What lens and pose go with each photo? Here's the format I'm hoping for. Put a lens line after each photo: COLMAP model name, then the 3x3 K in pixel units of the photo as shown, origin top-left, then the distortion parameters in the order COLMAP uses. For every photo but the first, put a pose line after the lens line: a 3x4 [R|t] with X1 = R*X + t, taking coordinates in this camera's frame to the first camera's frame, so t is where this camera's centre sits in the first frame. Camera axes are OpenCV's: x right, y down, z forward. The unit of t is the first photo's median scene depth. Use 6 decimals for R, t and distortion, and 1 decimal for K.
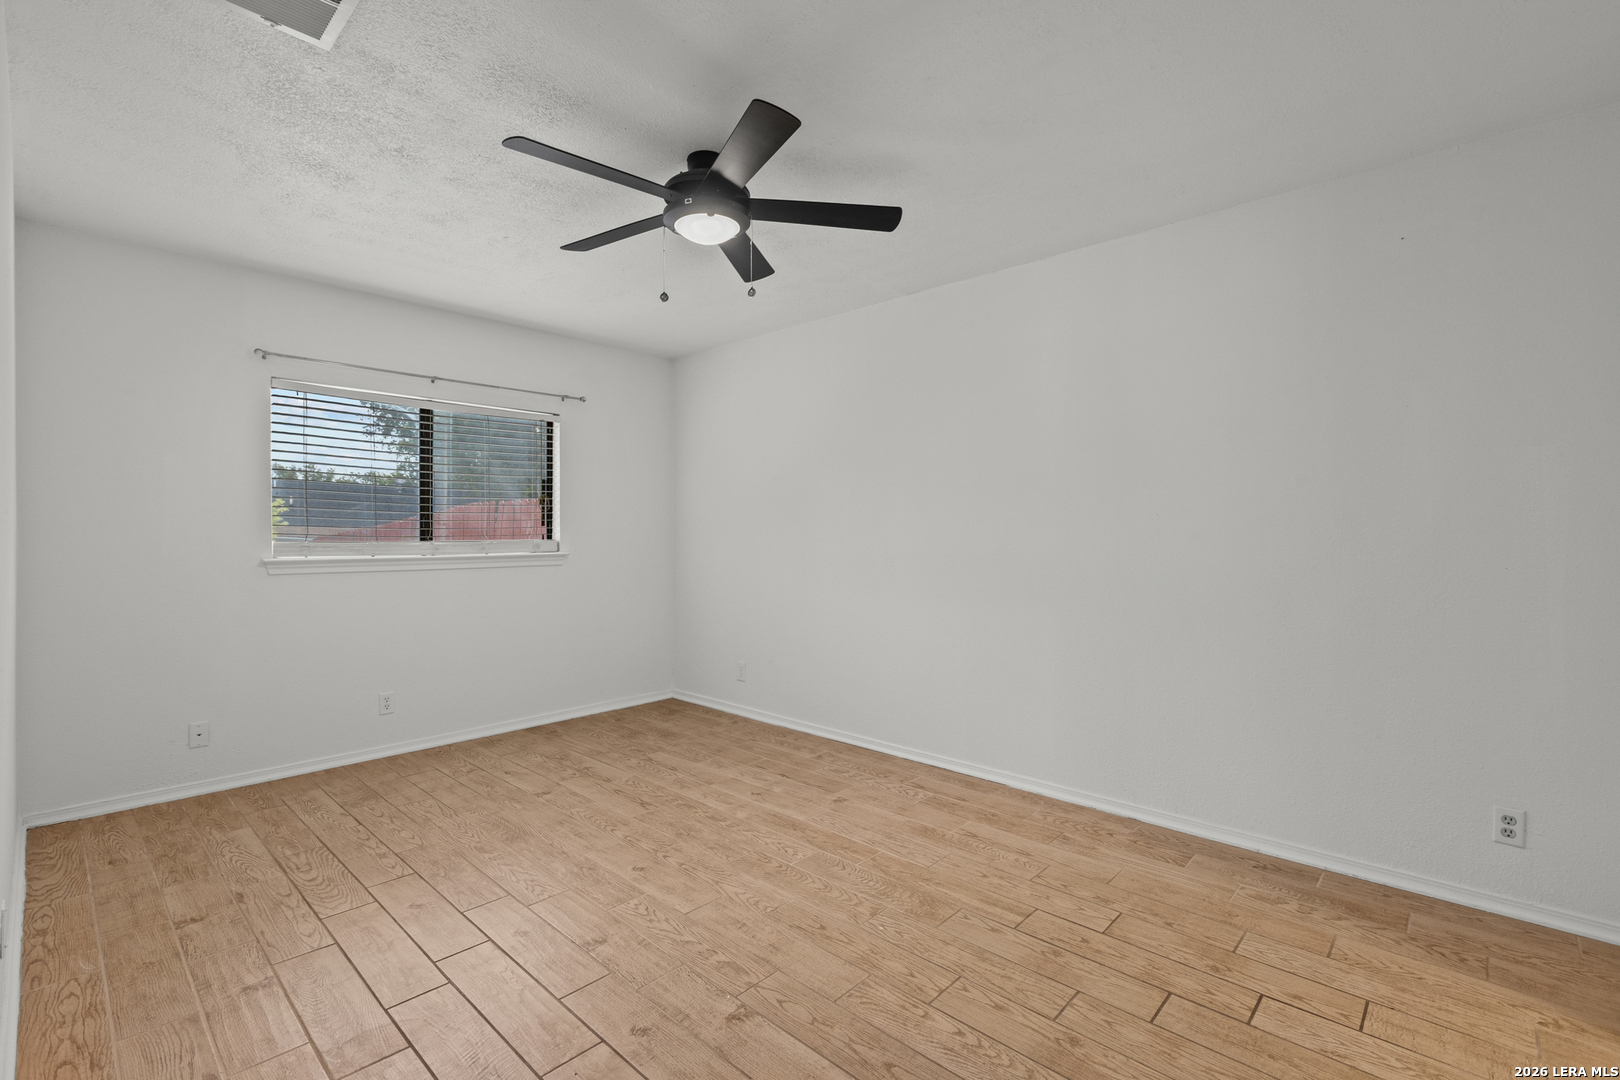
lens RADIAL K [[736.5, 0, 780.6], [0, 736.5, 537.9], [0, 0, 1]] dist [0.003256, 0.000546]
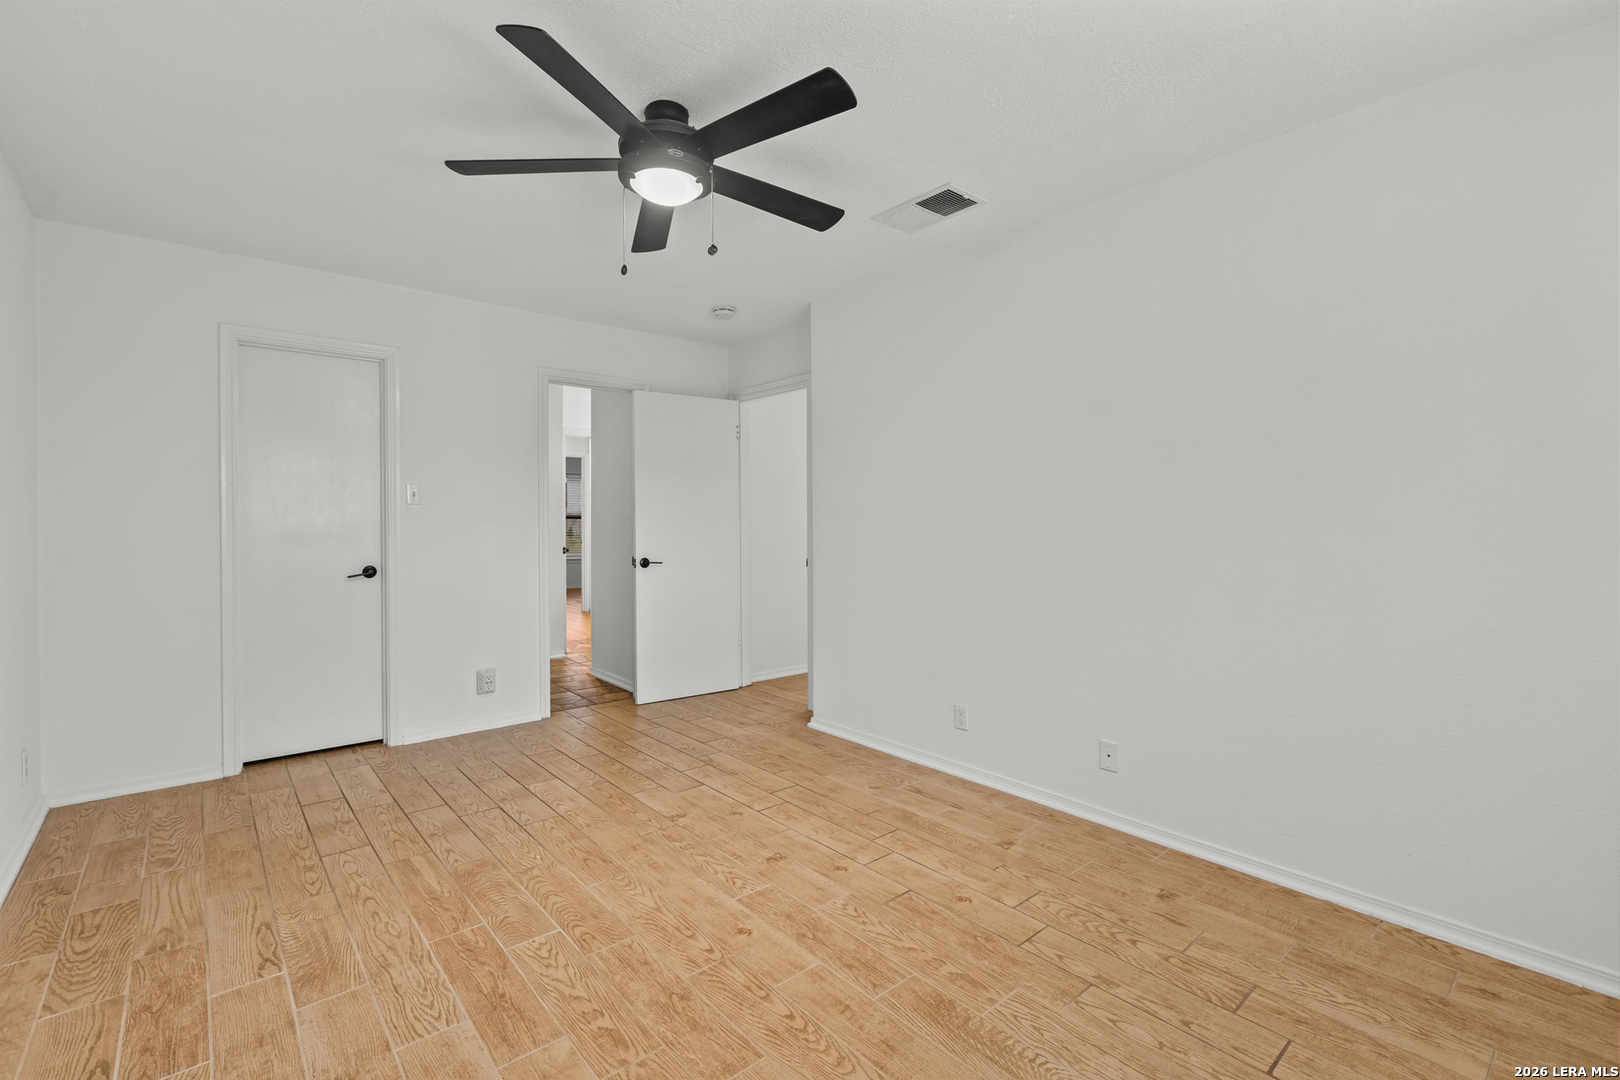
lens RADIAL K [[736.5, 0, 780.6], [0, 736.5, 537.9], [0, 0, 1]] dist [0.003256, 0.000546]
pose [[-0.993766, -0.002370, 0.111465, -0.338656], [0.000879, 0.999576, 0.029097, -0.013689], [-0.111487, 0.029013, -0.993342, 1.884560]]
